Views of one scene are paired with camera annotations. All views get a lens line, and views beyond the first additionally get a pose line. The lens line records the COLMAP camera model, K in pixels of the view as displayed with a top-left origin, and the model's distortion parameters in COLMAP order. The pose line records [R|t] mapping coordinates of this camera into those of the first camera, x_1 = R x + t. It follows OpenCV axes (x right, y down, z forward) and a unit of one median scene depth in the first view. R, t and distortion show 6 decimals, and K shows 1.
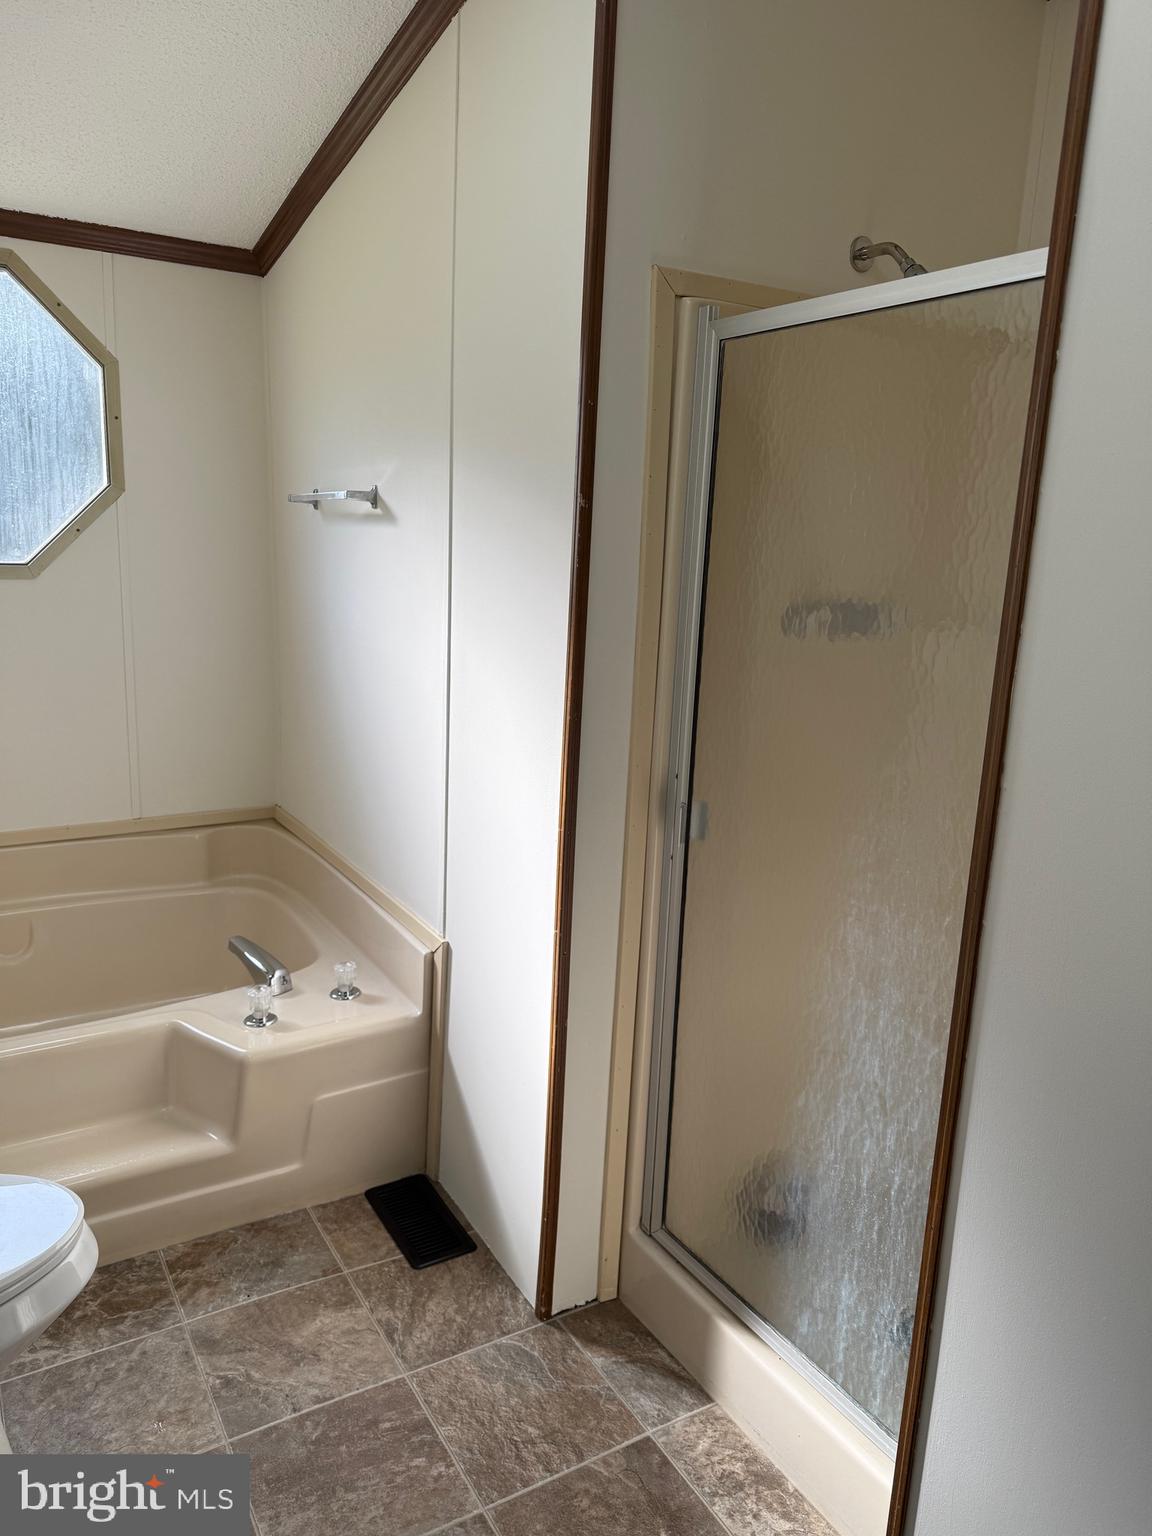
lens RADIAL K [[1079.3, 0, 582.6], [0, 1079.3, 773.2], [0, 0, 1]] dist [0.072250, -0.093722]
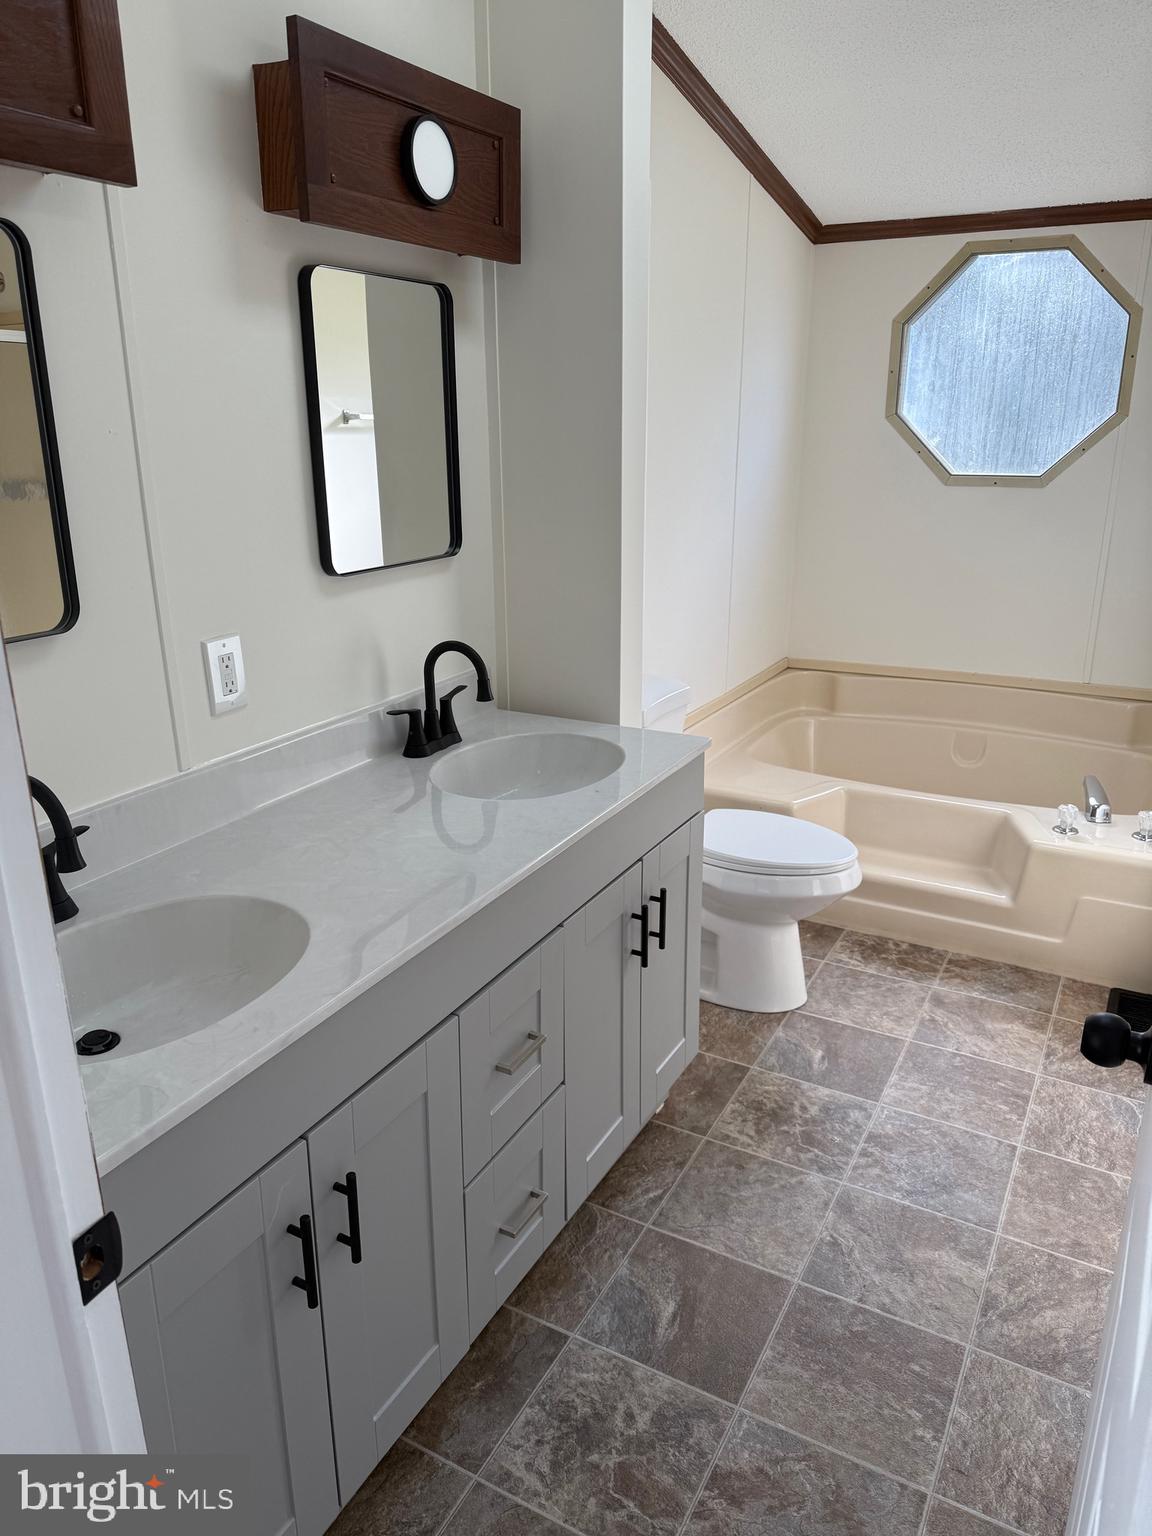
lens RADIAL K [[1079.3, 0, 572.8], [0, 1079.3, 763.3], [0, 0, 1]] dist [0.072250, -0.093722]
pose [[0.493484, 0.222633, -0.840778, 0.545546], [-0.161899, 0.973302, 0.162700, 0.033340], [0.854554, 0.055831, 0.516353, -0.208702]]
